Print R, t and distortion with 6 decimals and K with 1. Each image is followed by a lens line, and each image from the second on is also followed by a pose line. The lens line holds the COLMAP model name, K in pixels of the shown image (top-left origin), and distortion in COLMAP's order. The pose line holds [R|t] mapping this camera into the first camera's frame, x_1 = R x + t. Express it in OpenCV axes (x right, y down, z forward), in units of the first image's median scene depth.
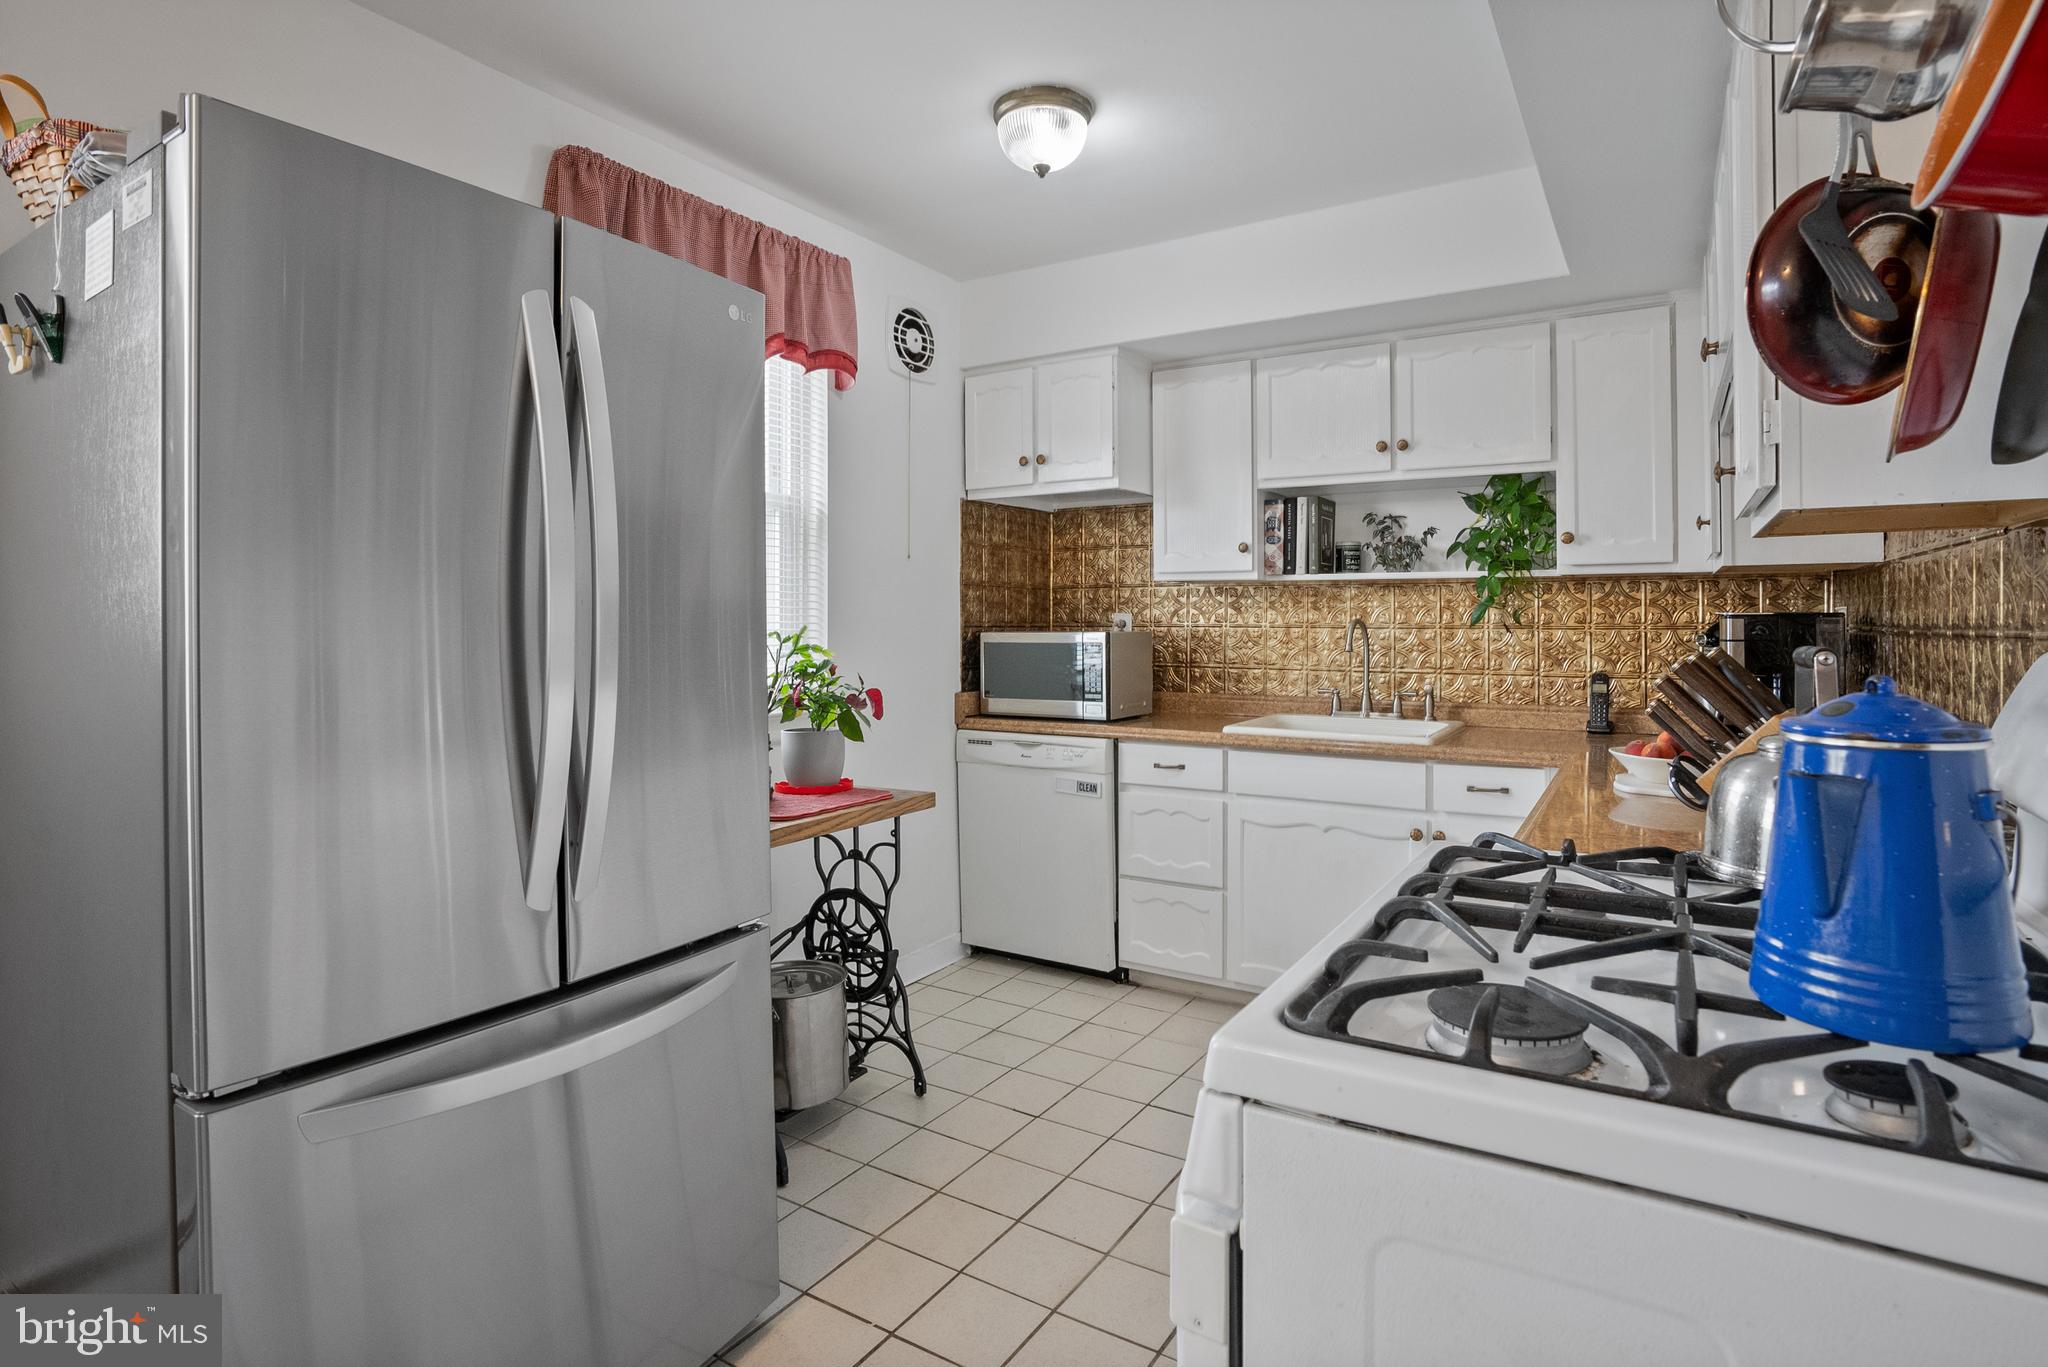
lens RADIAL K [[1056.7, 0, 1023.8], [0, 1056.7, 661.9], [0, 0, 1]] dist [-0.000980, 0.000061]
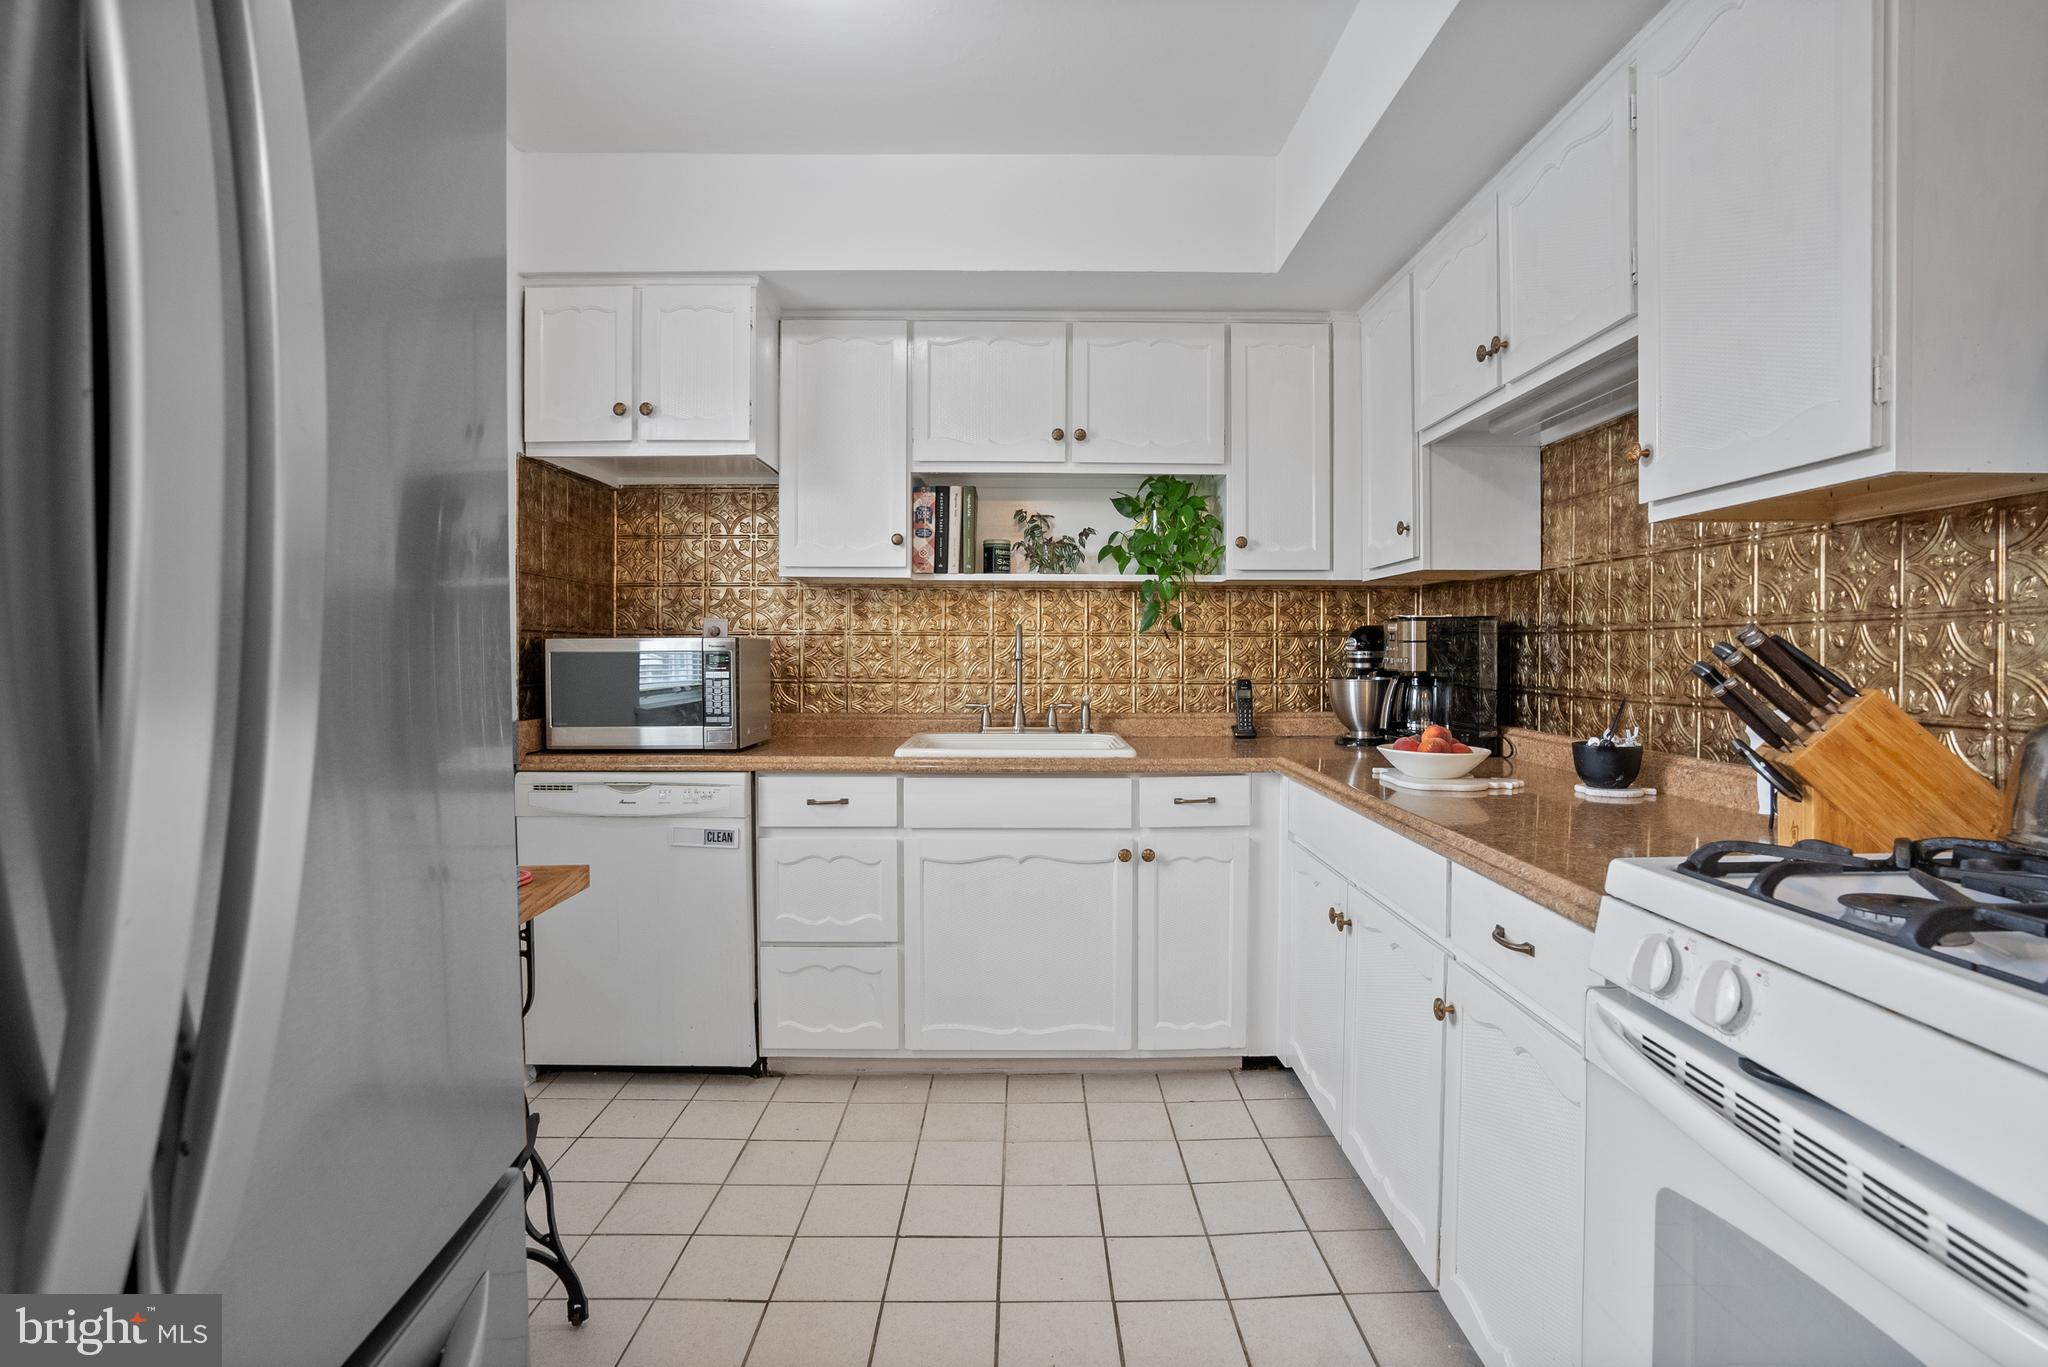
lens RADIAL K [[1032.3, 0, 1024.0], [0, 1032.3, 683.5], [0, 0, 1]] dist [-0.038417, 0.001261]
pose [[0.847821, -0.014619, 0.530081, -0.148111], [0.017882, 0.999840, -0.001026, 0.011035], [-0.529981, 0.010349, 0.847946, 0.239120]]
